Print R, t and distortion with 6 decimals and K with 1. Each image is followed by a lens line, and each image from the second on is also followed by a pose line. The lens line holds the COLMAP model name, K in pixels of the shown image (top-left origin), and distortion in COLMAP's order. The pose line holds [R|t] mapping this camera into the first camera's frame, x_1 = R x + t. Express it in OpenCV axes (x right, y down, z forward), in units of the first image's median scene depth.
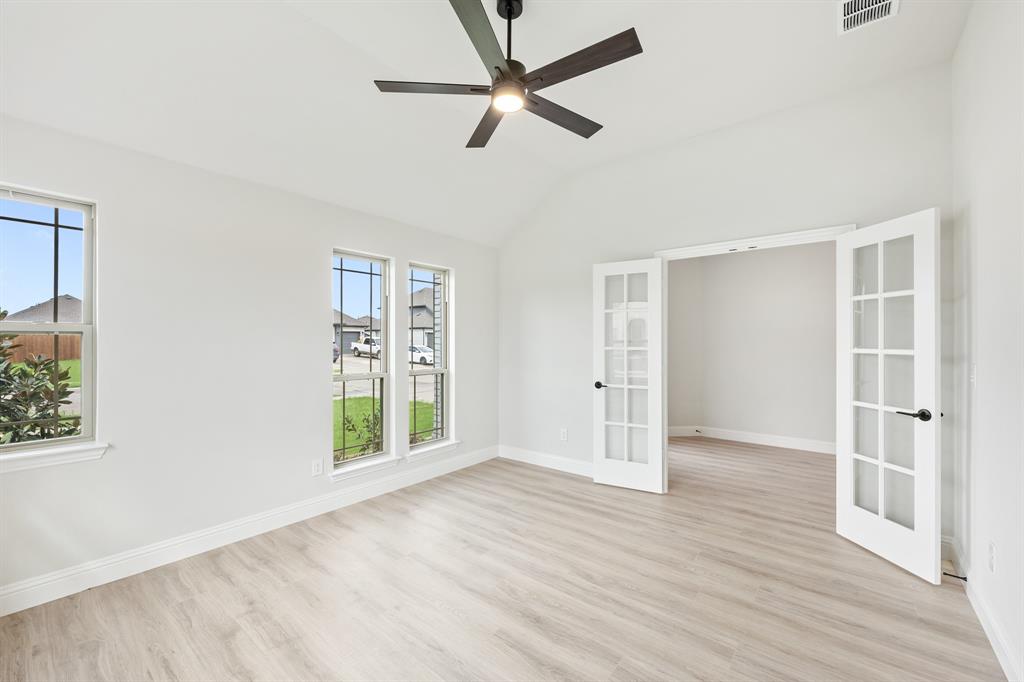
lens RADIAL K [[415.2, 0, 508.3], [0, 415.2, 342.5], [0, 0, 1]] dist [-0.000231, -0.000042]
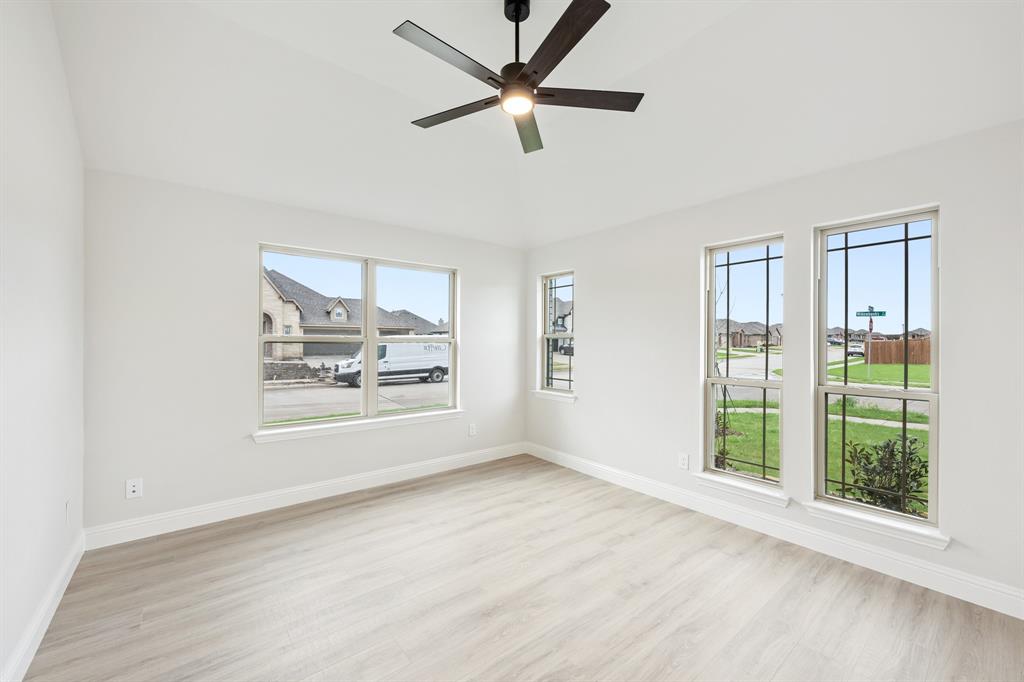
lens RADIAL K [[409.5, 0, 517.0], [0, 409.5, 343.8], [0, 0, 1]] dist [-0.000585, -0.000166]
pose [[-0.192220, 0.001859, -0.981350, 0.632767], [-0.012333, 0.999915, 0.004310, 0.004329], [0.981274, 0.012931, -0.192181, 0.772367]]
